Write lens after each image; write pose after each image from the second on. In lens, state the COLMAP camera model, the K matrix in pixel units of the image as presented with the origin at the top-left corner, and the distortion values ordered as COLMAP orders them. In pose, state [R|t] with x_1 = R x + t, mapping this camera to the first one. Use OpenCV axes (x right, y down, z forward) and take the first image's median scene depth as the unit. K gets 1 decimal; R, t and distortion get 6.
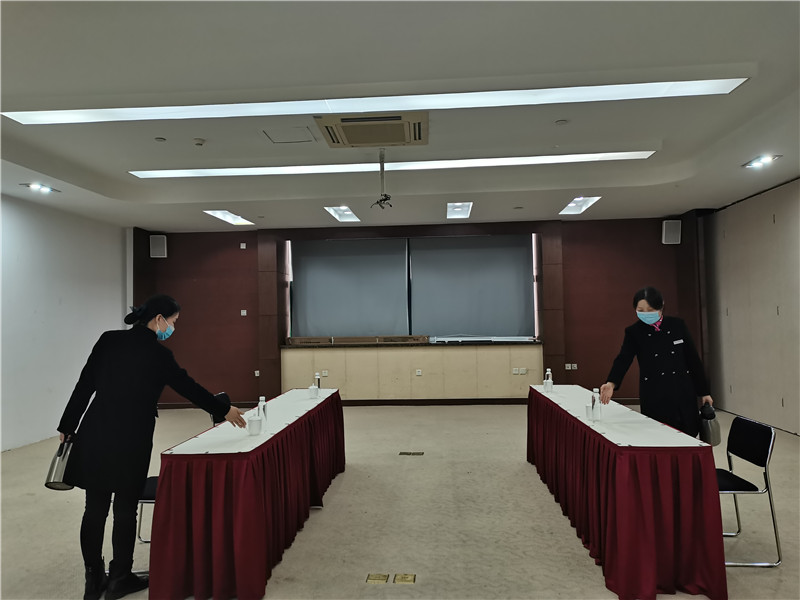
lens RADIAL K [[592.2, 0, 400.0], [0, 592.2, 300.0], [0, 0, 1]] dist [0.004018, -0.001475]
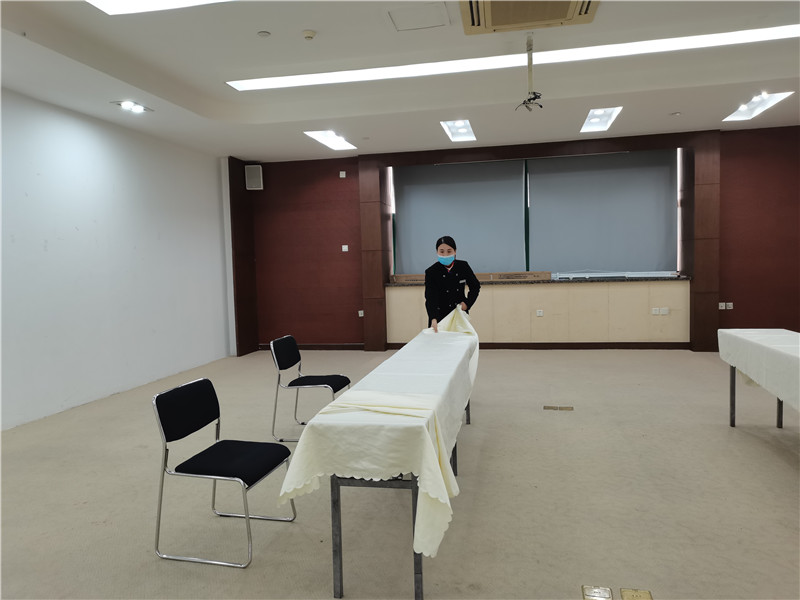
lens RADIAL K [[578.7, 0, 388.1], [0, 578.7, 298.2], [0, 0, 1]] dist [0.001221, 0.001625]
pose [[0.990598, -0.003623, -0.136757, -0.077172], [0.016909, 0.995227, 0.096111, 0.013655], [0.135756, -0.097520, 0.985931, 0.118601]]
